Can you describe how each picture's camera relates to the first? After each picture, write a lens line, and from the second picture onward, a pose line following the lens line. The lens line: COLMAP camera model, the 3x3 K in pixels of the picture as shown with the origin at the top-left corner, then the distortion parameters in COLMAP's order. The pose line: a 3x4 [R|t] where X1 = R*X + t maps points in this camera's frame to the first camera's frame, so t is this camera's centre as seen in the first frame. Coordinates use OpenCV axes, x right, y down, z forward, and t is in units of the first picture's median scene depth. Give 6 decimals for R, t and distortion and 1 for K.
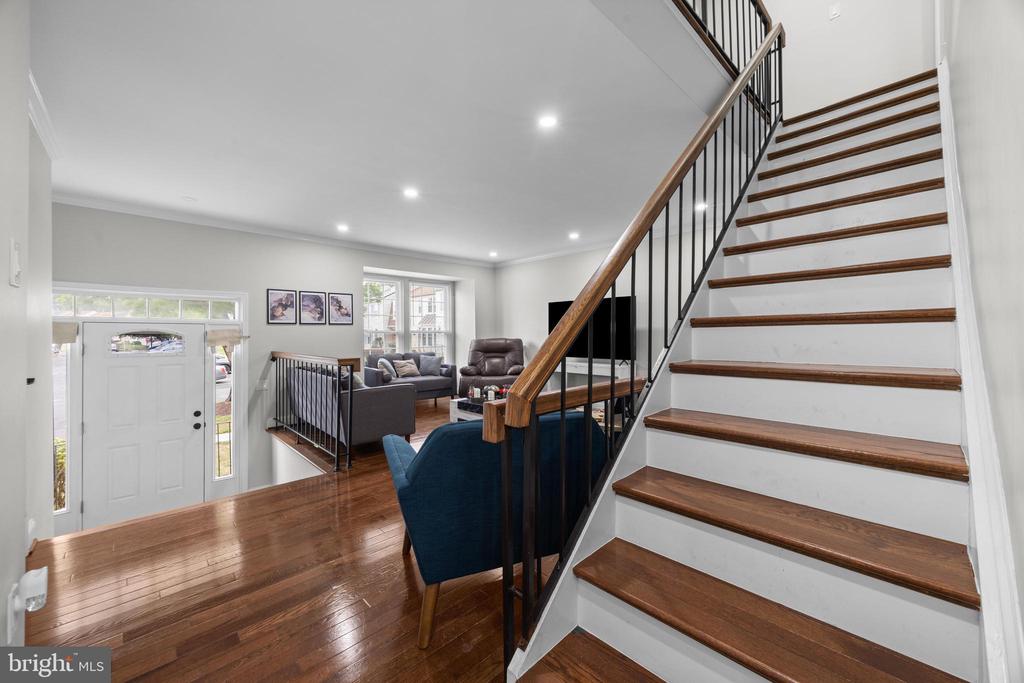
lens RADIAL K [[392.5, 0, 514.7], [0, 392.5, 330.2], [0, 0, 1]] dist [-0.006055, 0.000729]
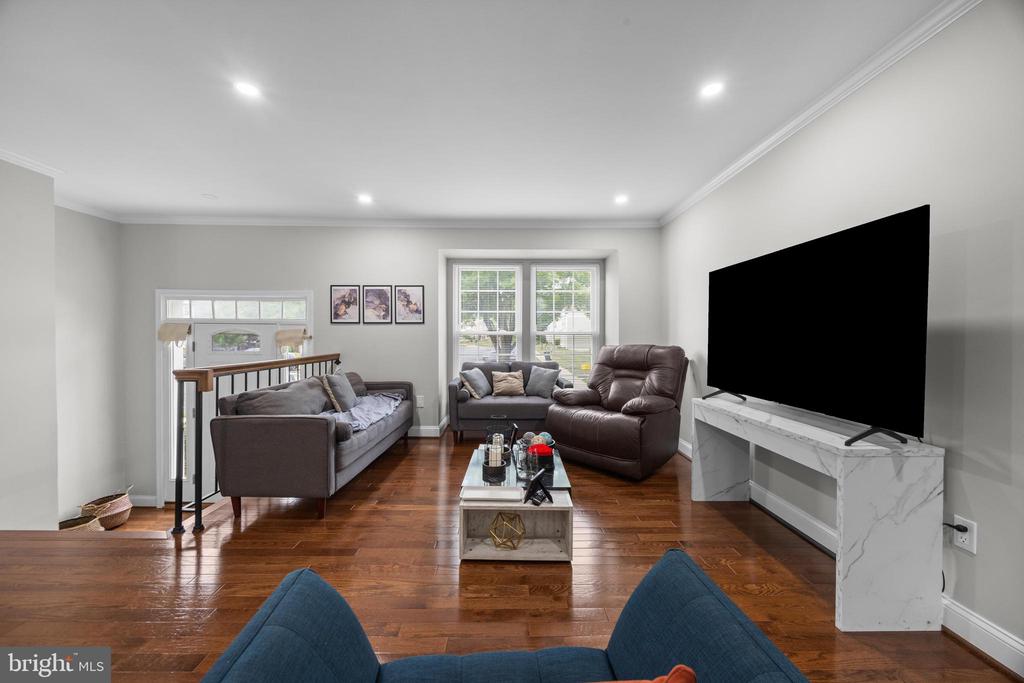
lens RADIAL K [[392.5, 0, 517.3], [0, 392.5, 338.7], [0, 0, 1]] dist [-0.006055, 0.000729]
pose [[0.715231, 0.011462, -0.698794, 0.314150], [-0.003181, 0.999909, 0.013146, 0.005950], [0.698881, -0.007179, 0.715202, 0.628975]]
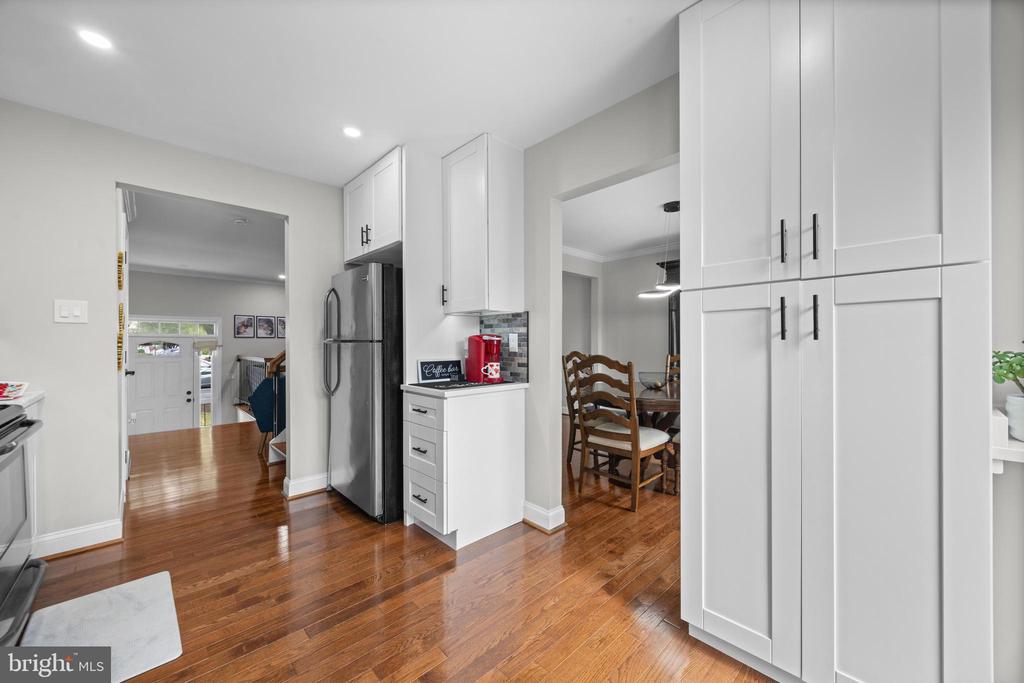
lens RADIAL K [[392.5, 0, 517.5], [0, 392.5, 341.9], [0, 0, 1]] dist [-0.006055, 0.000729]
pose [[0.999668, 0.004040, 0.025466, 0.445221], [-0.004065, 0.999991, 0.000923, -0.004456], [-0.025462, -0.001026, 0.999675, -0.573758]]
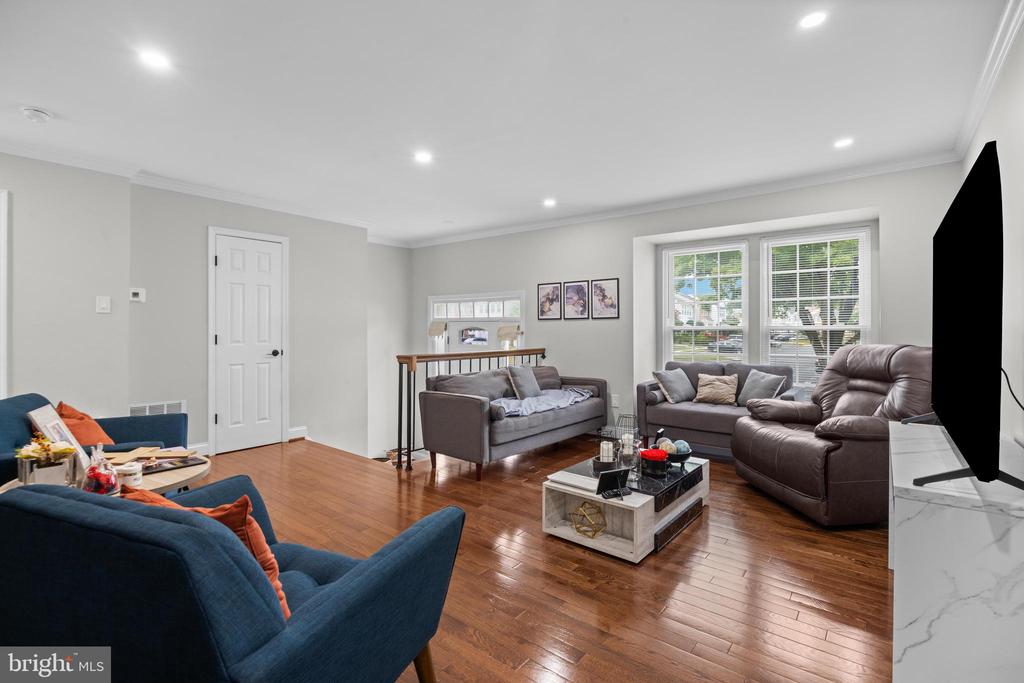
lens RADIAL K [[471.1, 0, 505.7], [0, 471.1, 333.7], [0, 0, 1]] dist [-0.025095, 0.001068]
pose [[0.104821, 0.010570, -0.994435, 0.516837], [0.001291, 0.999941, 0.010764, 0.005243], [0.994490, -0.002412, 0.104801, 0.772499]]
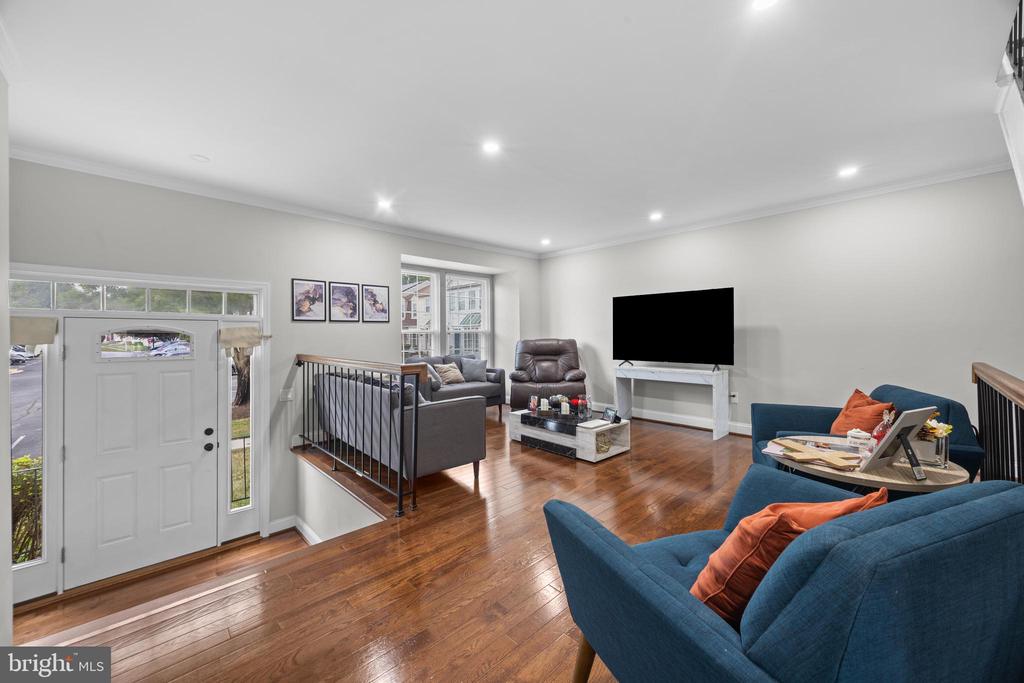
lens RADIAL K [[392.5, 0, 514.1], [0, 392.5, 332.2], [0, 0, 1]] dist [-0.006055, 0.000729]
pose [[0.999994, 0.000885, -0.003479, -0.156597], [-0.000875, 0.999996, 0.002701, 0.004699], [0.003482, -0.002698, 0.999990, 0.171075]]
